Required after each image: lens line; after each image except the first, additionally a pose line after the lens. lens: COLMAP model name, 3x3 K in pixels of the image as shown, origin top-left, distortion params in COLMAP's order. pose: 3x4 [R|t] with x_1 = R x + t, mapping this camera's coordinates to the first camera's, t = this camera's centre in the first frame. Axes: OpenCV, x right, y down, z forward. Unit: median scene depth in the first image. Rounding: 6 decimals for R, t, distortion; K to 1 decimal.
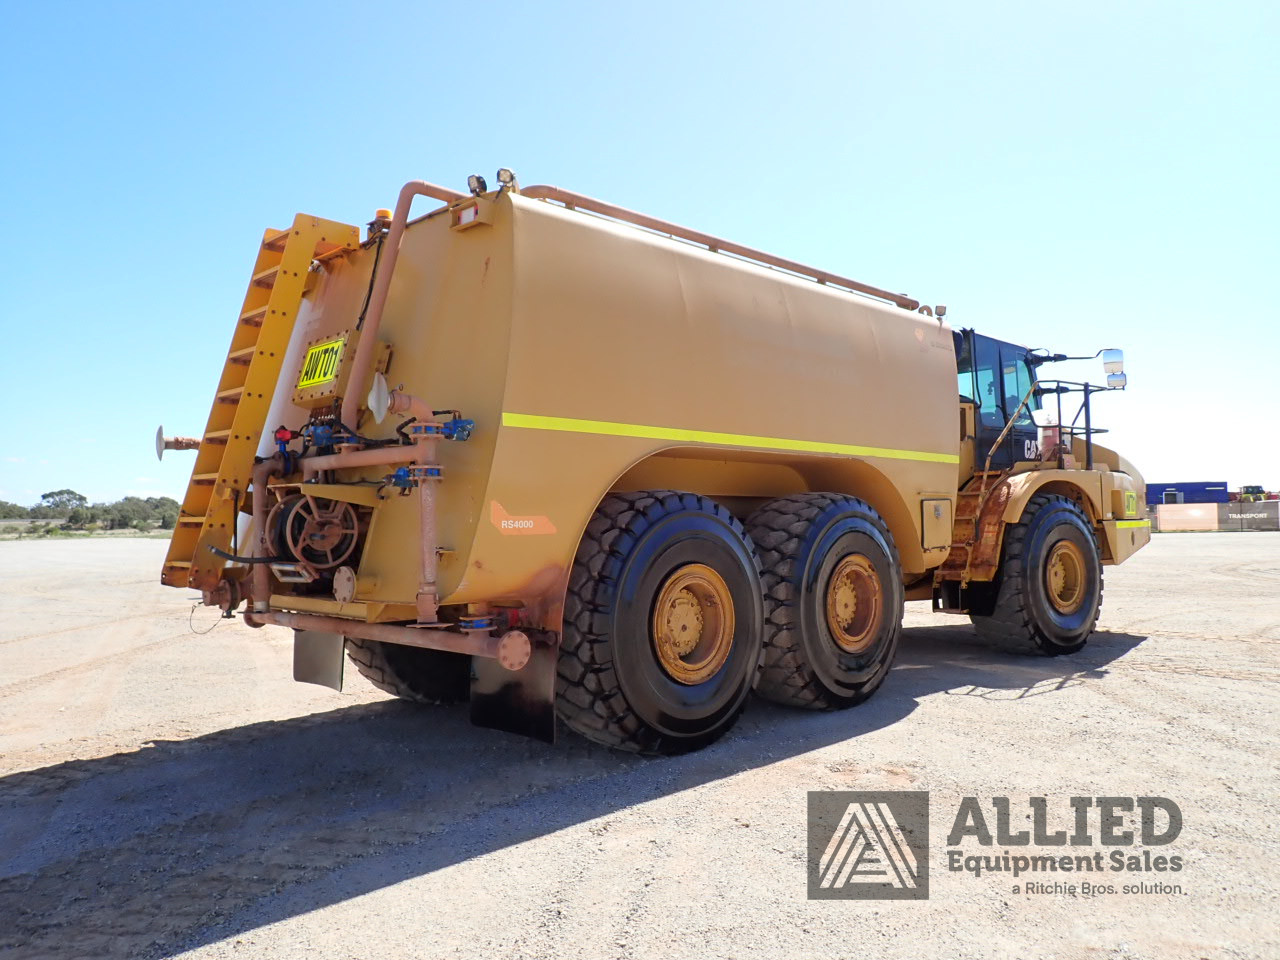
lens RADIAL K [[964.3, 0, 638.4], [0, 964.3, 482.9], [0, 0, 1]] dist [0.015185, -0.004105]
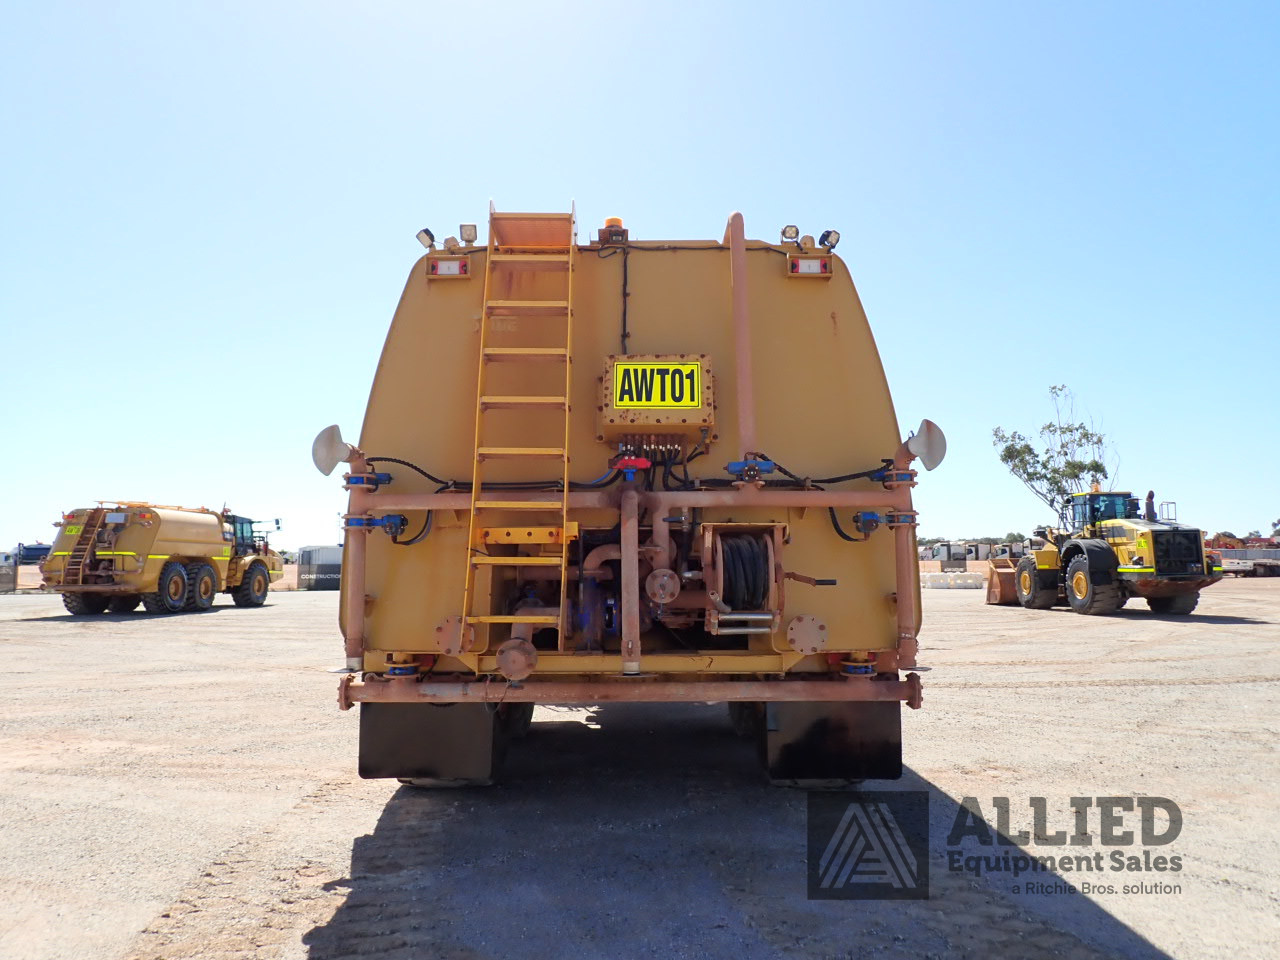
lens RADIAL K [[964.3, 0, 636.6], [0, 964.3, 479.0], [0, 0, 1]] dist [0.015185, -0.004105]
pose [[0.699933, 0.077155, 0.710029, -0.890873], [-0.034815, 0.996652, -0.073981, 0.025389], [-0.713359, 0.027062, 0.700276, 0.373285]]
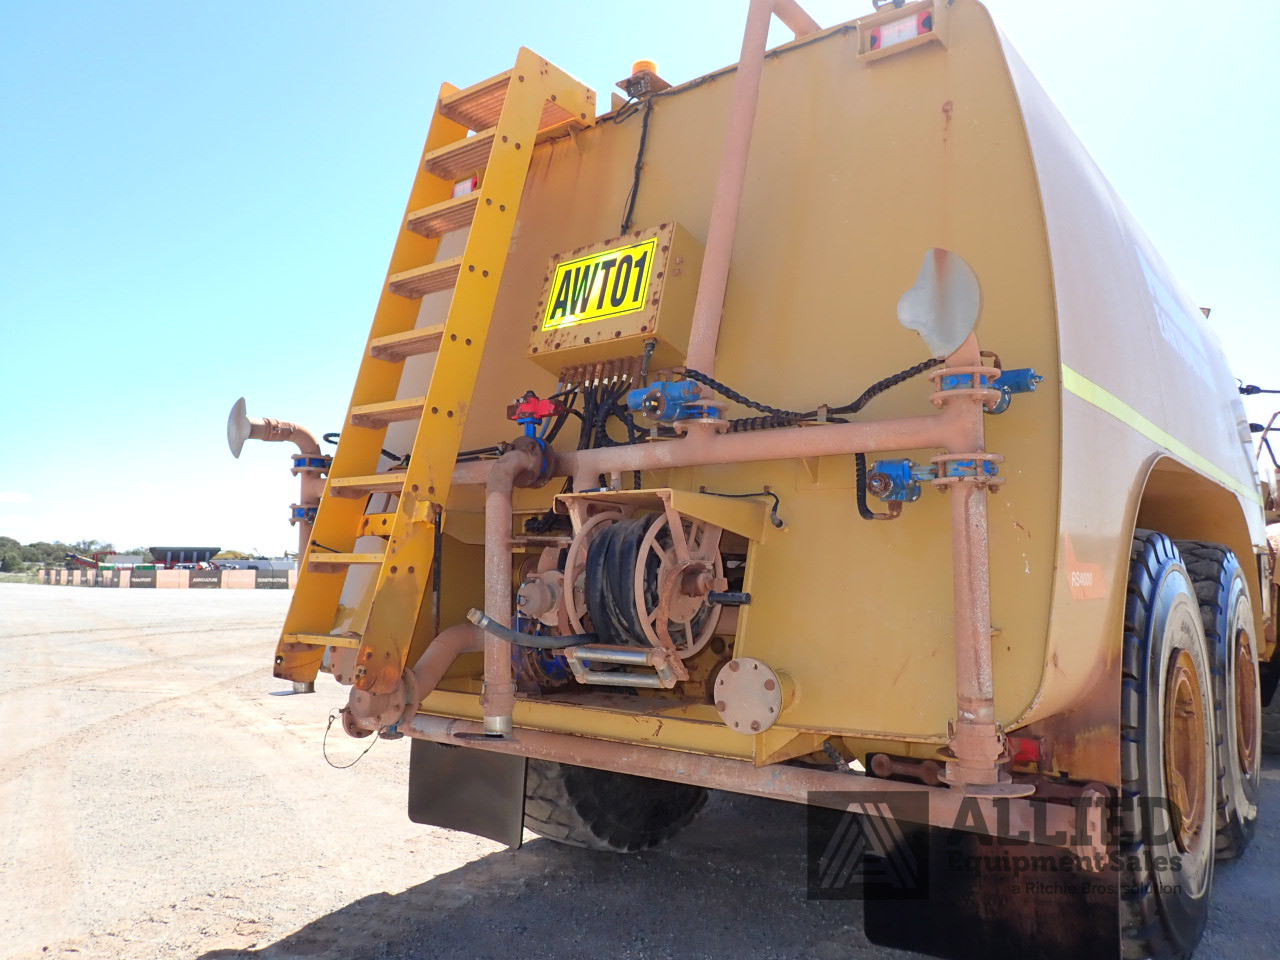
lens RADIAL K [[964.3, 0, 637.3], [0, 964.3, 480.4], [0, 0, 1]] dist [0.015185, -0.004105]
pose [[0.992099, 0.030468, 0.121703, -0.345112], [-0.023490, 0.998019, -0.058369, 0.020981], [-0.123240, 0.055049, 0.990849, 0.413158]]
